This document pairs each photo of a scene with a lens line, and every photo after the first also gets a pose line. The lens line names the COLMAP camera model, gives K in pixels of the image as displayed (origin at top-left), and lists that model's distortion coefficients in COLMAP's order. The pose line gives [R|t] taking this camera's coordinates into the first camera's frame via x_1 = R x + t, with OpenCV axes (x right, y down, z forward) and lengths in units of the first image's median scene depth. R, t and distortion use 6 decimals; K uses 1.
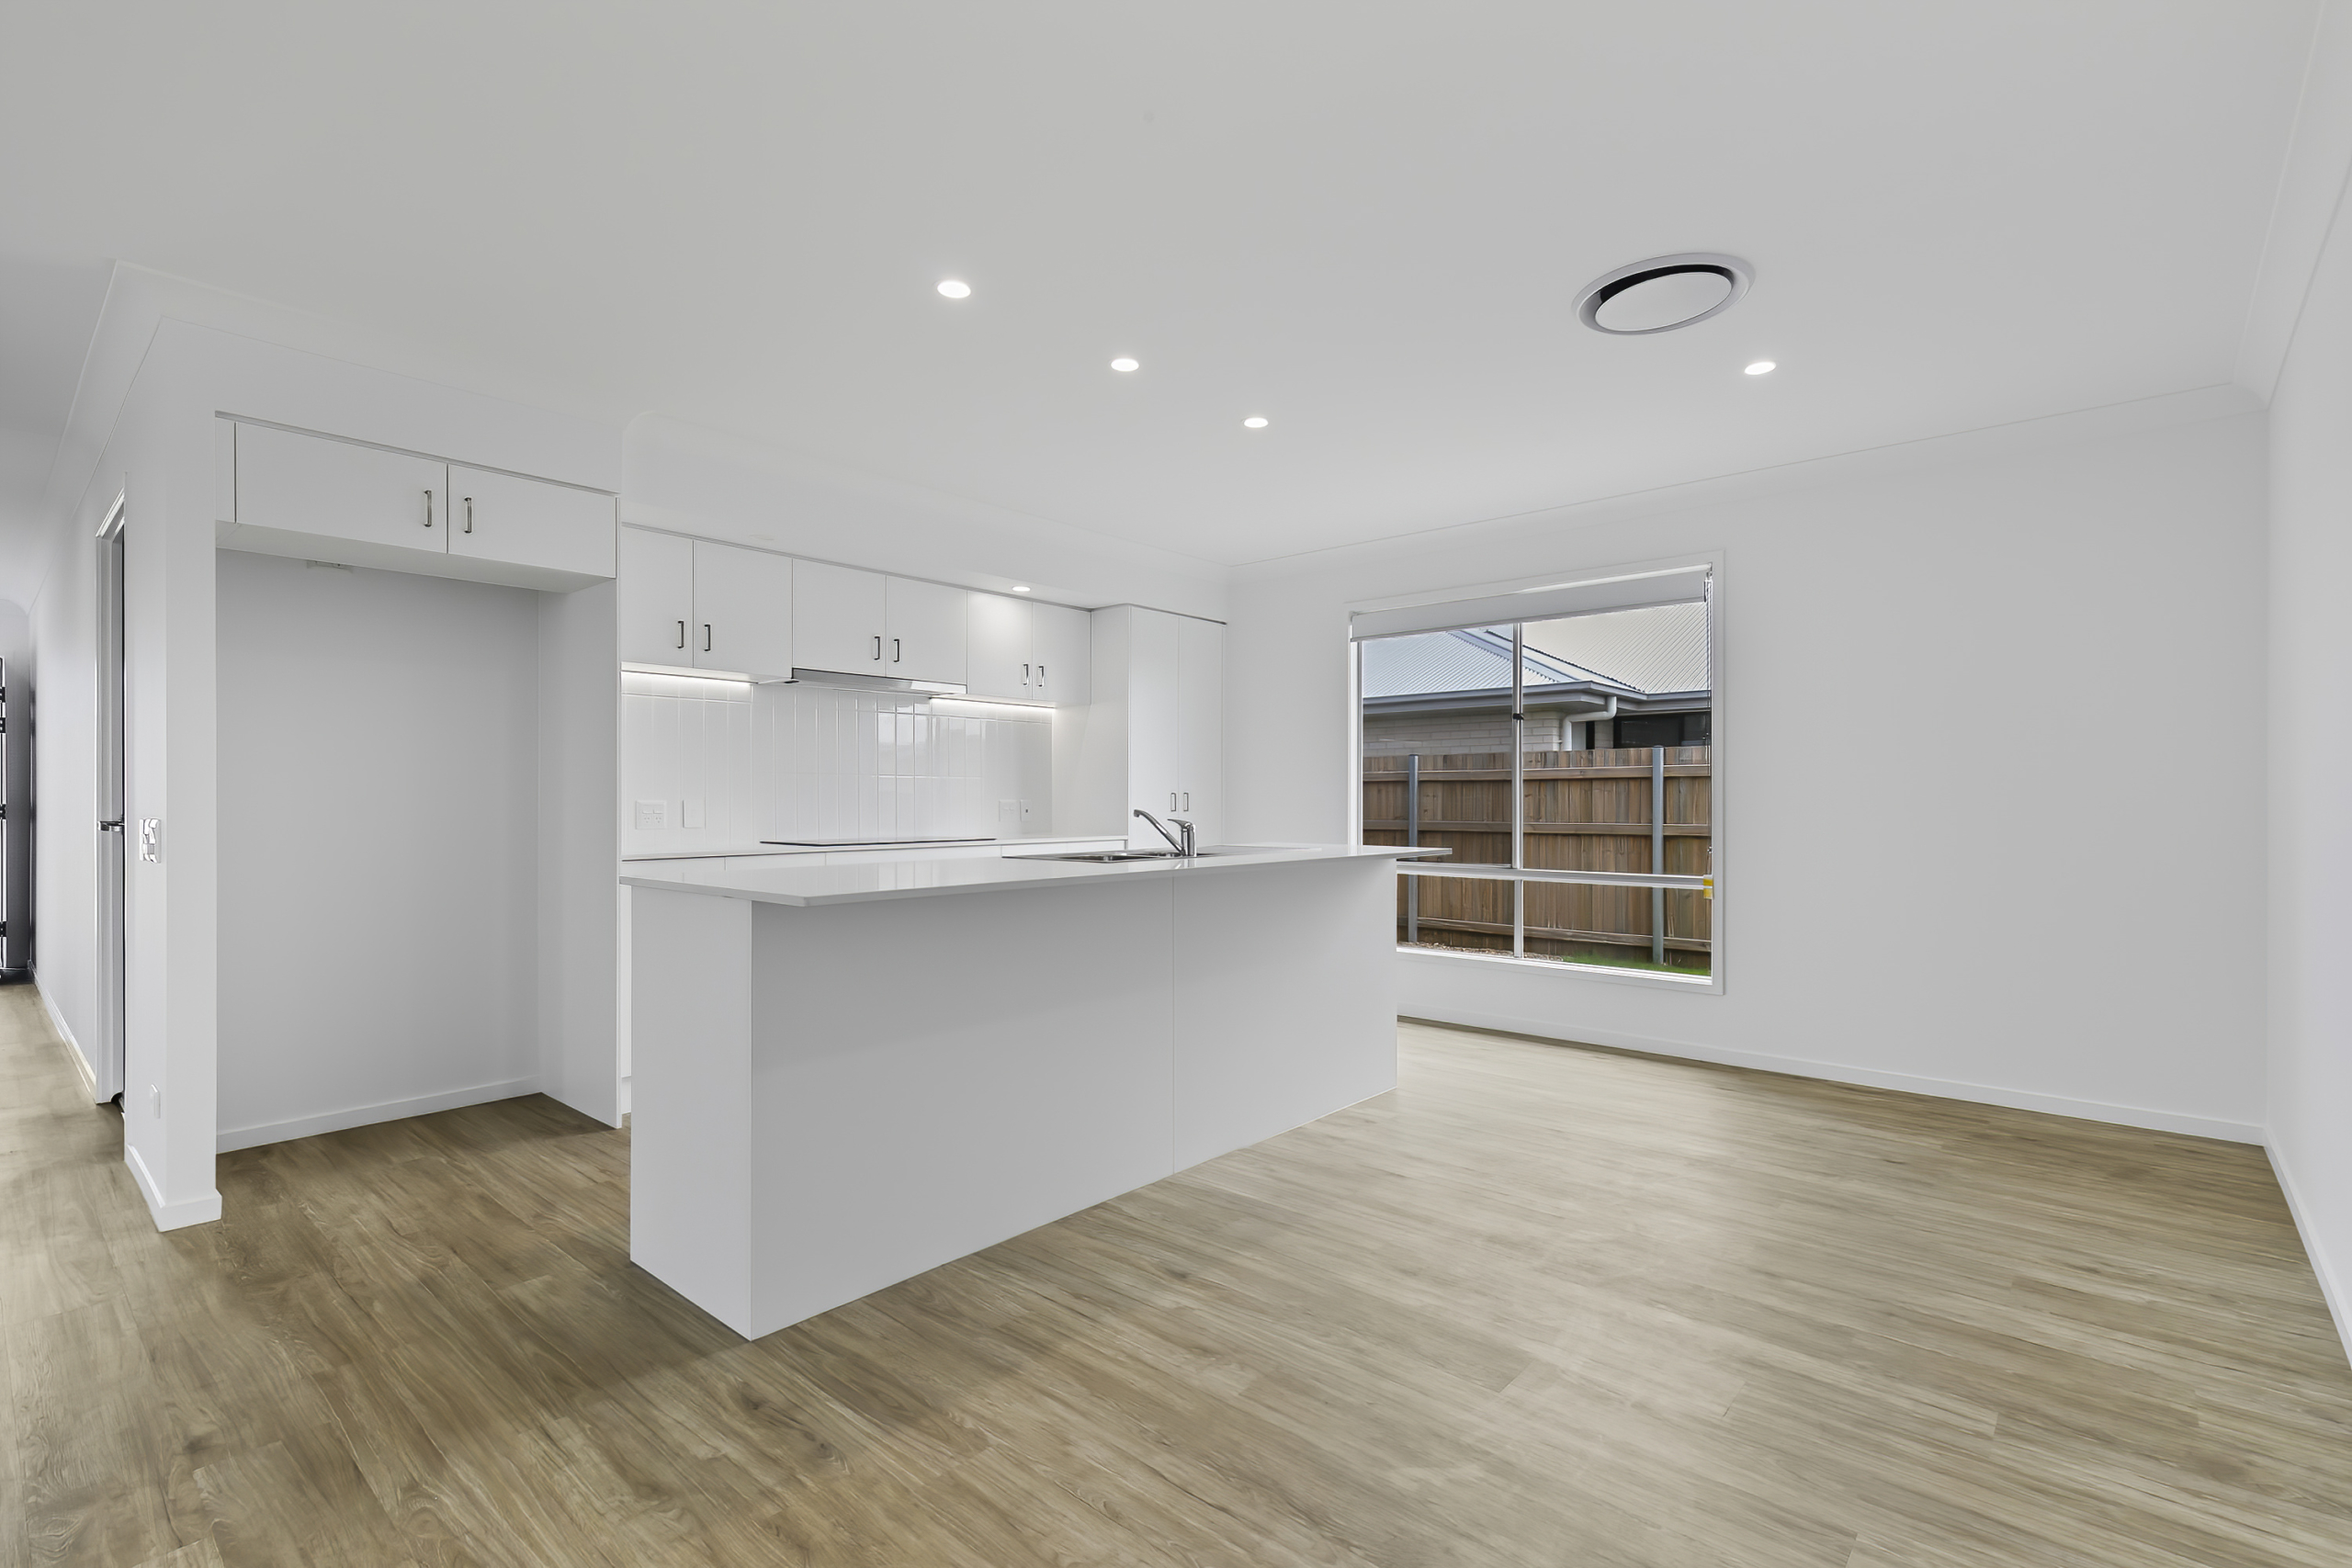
lens RADIAL K [[1061.3, 0, 1195.3], [0, 1061.3, 792.9], [0, 0, 1]] dist [0.014511, 0.000820]
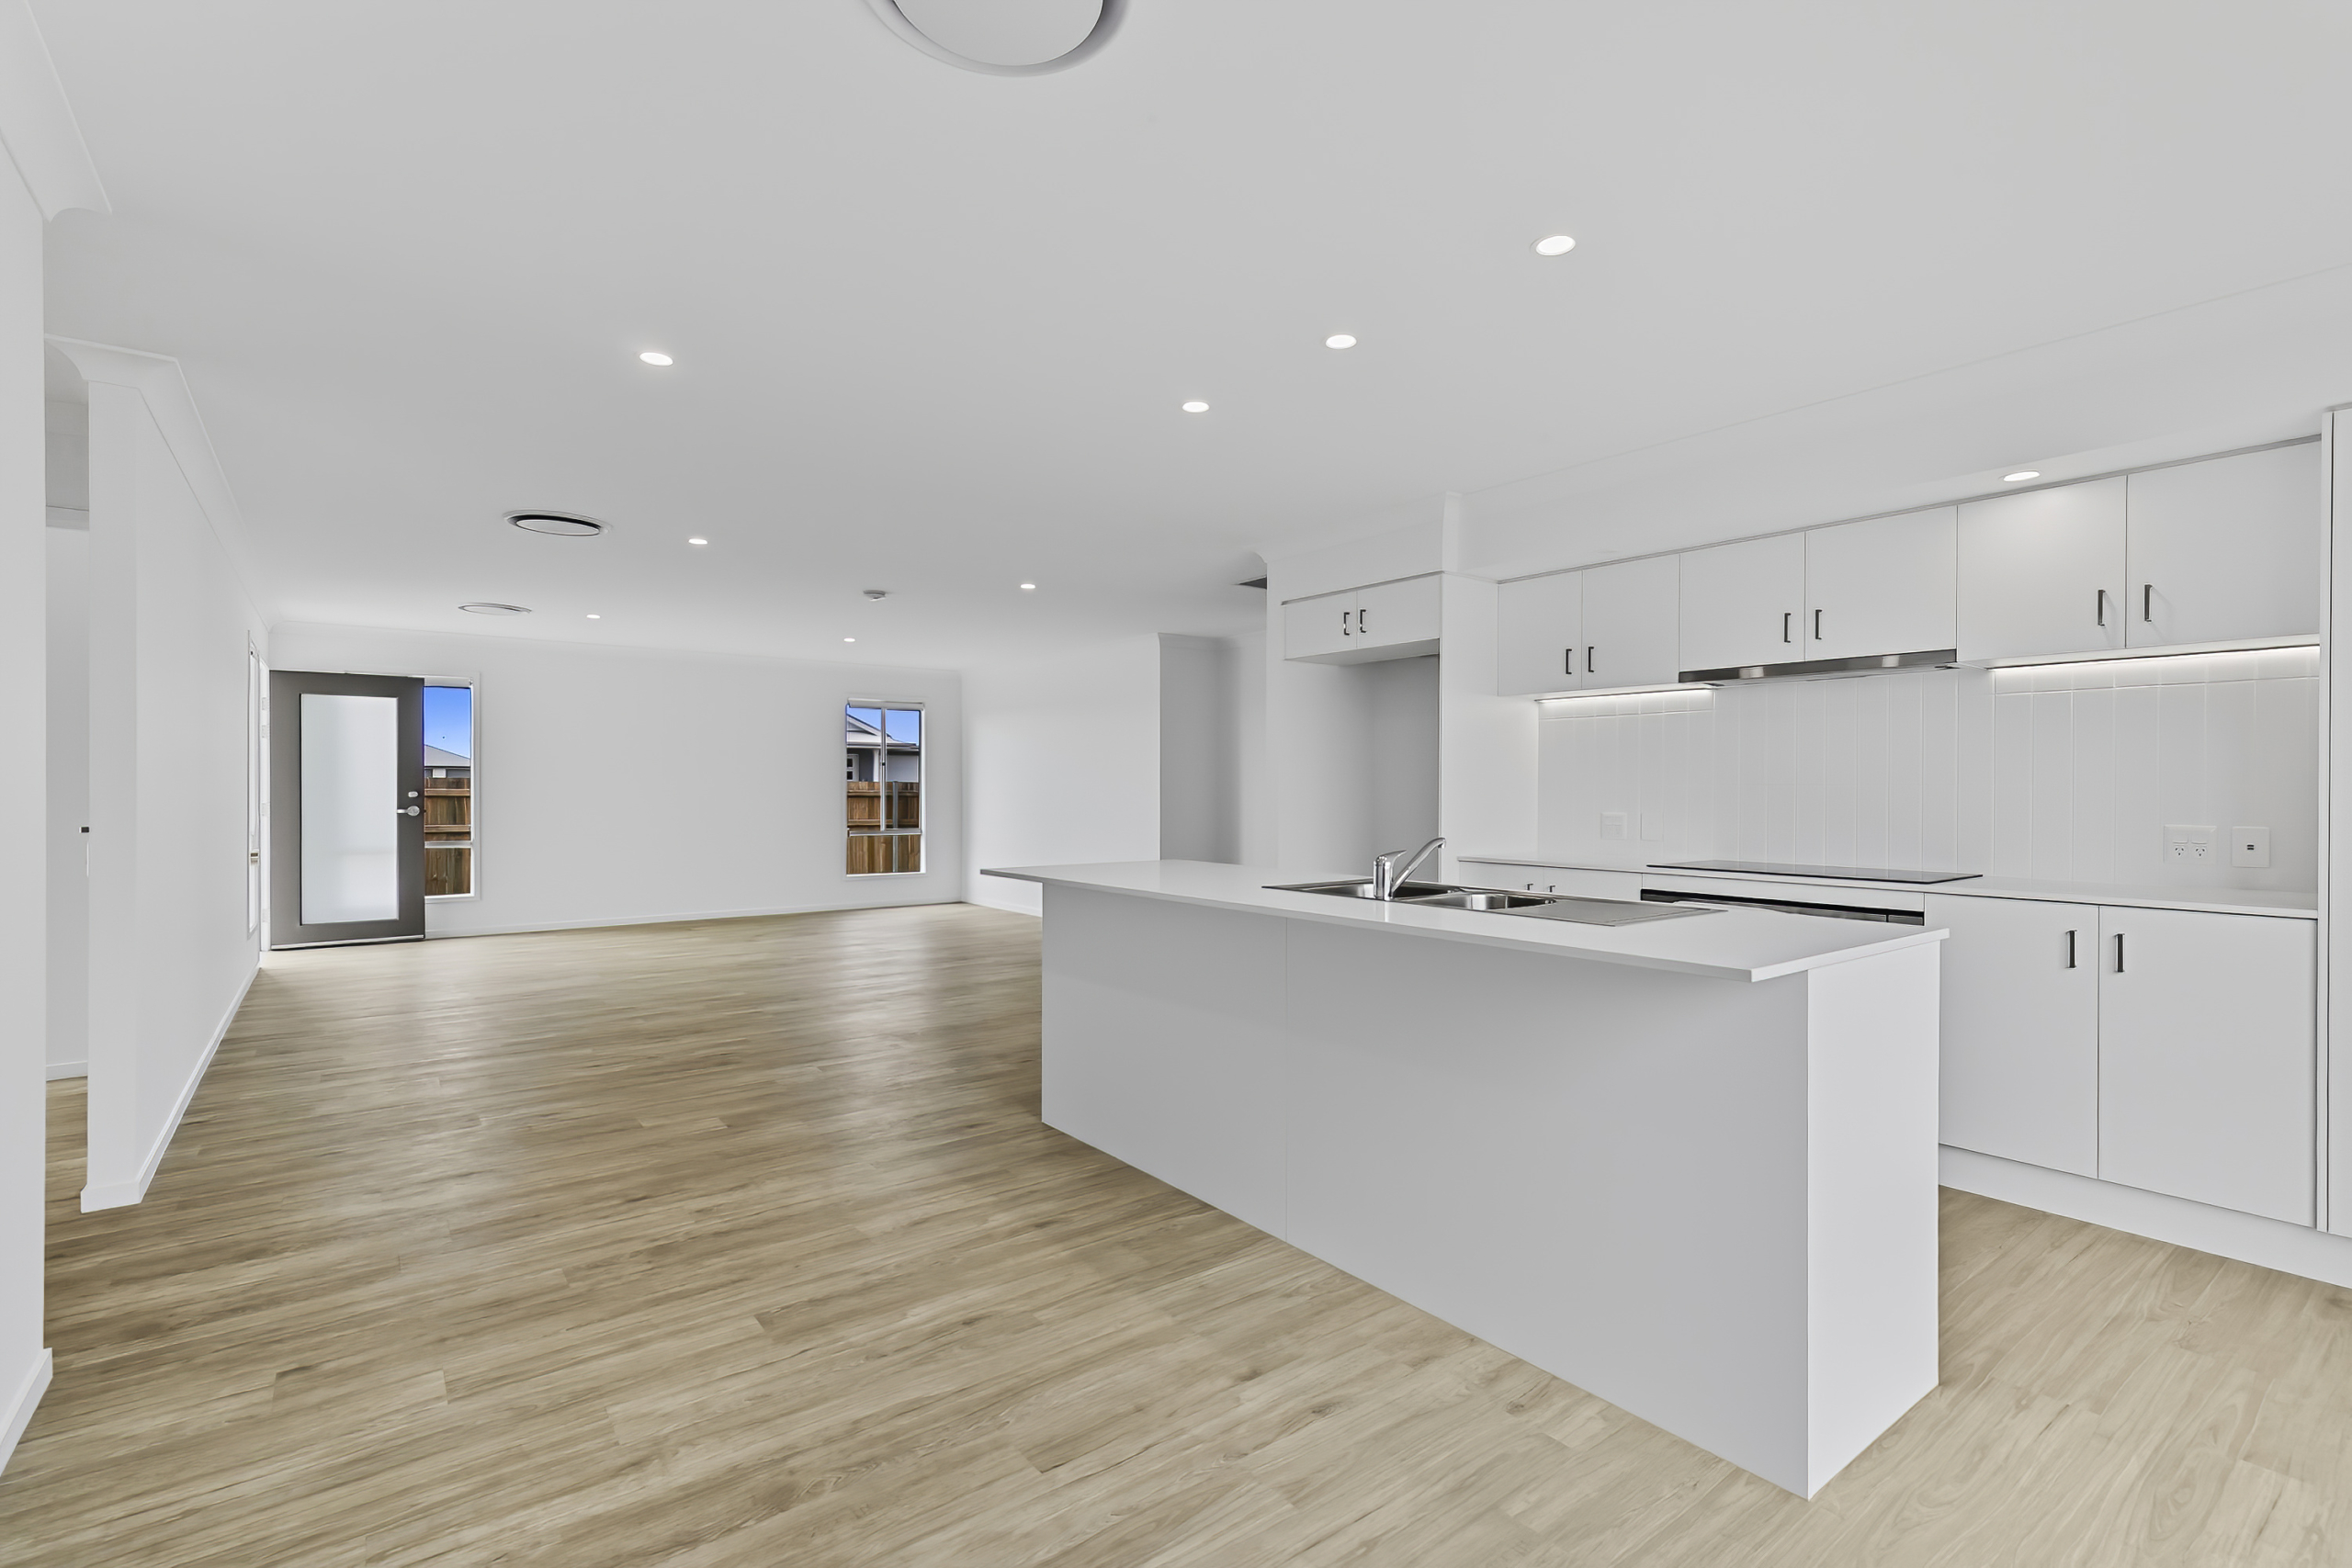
lens RADIAL K [[1061.3, 0, 1180.2], [0, 1061.3, 787.1], [0, 0, 1]] dist [0.014511, 0.000820]
pose [[-0.190303, -0.002964, -0.981721, 0.762066], [0.005308, 0.999978, -0.004048, -0.020190], [0.981711, -0.005981, -0.190283, 0.937100]]
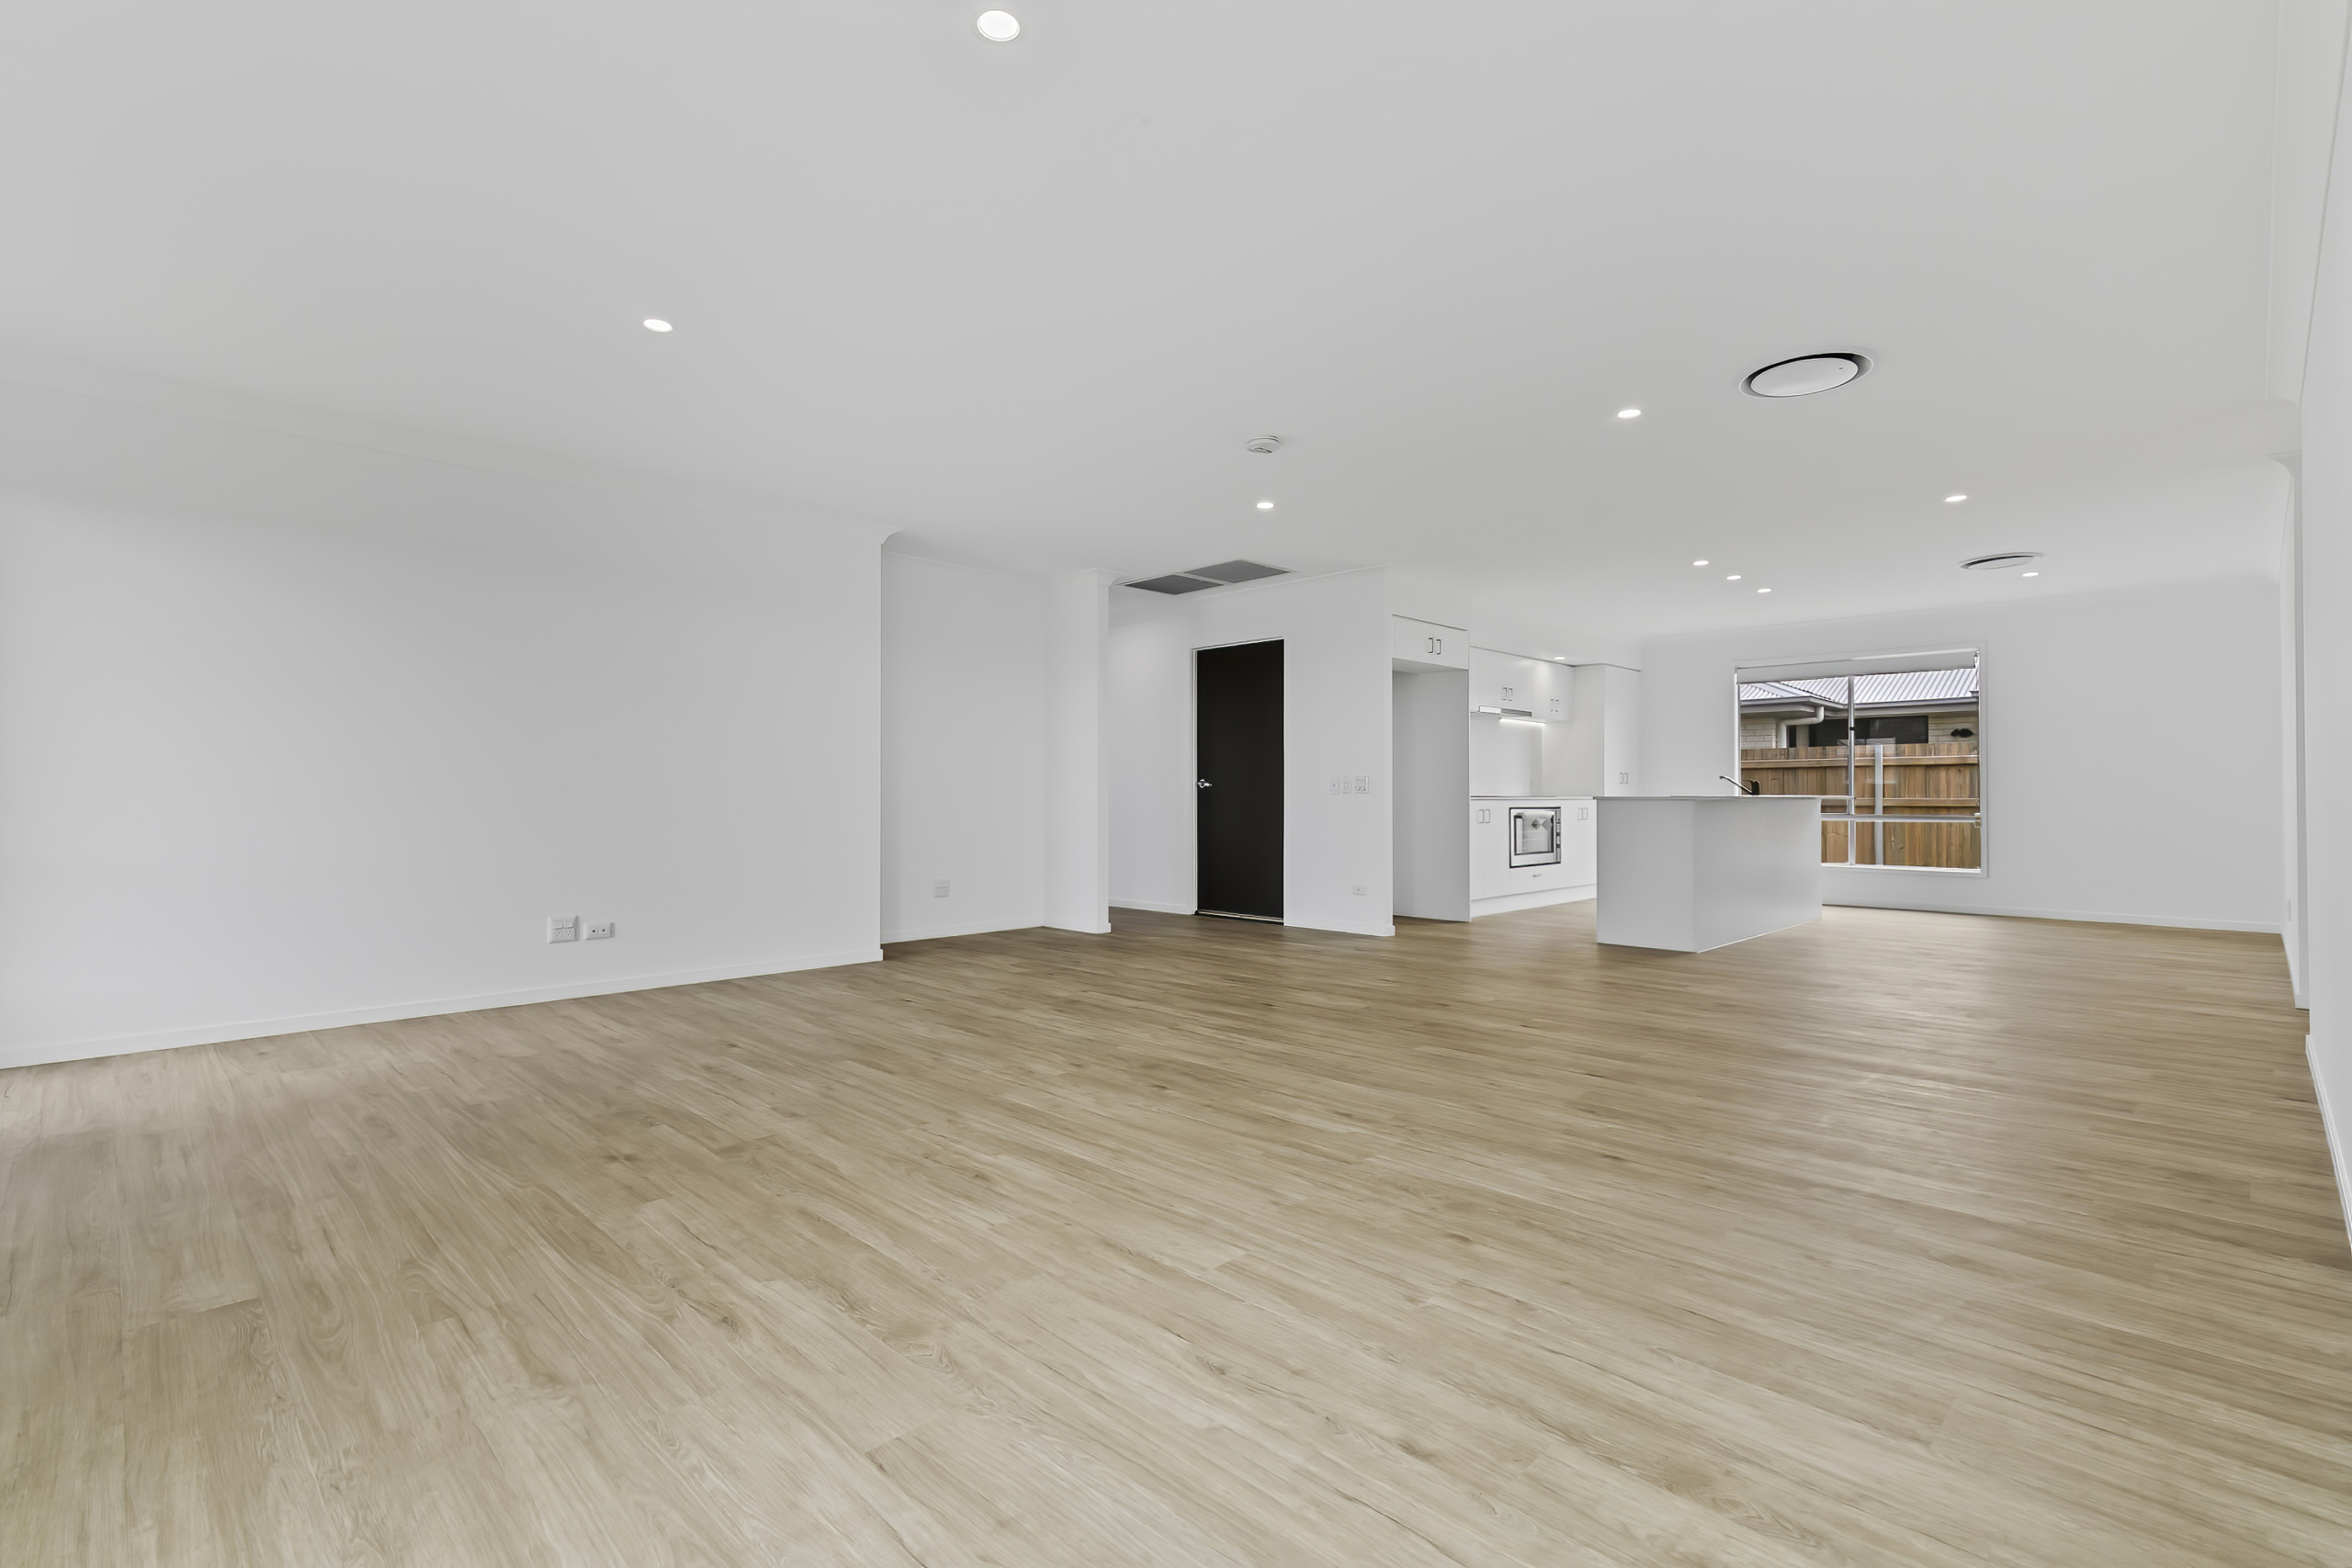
lens RADIAL K [[1061.3, 0, 1206.9], [0, 1061.3, 777.0], [0, 0, 1]] dist [0.014511, 0.000820]
pose [[0.998330, -0.000147, -0.057761, -0.969994], [-0.000562, 0.999925, -0.012267, 0.047856], [0.057758, 0.012279, 0.998255, -1.232881]]
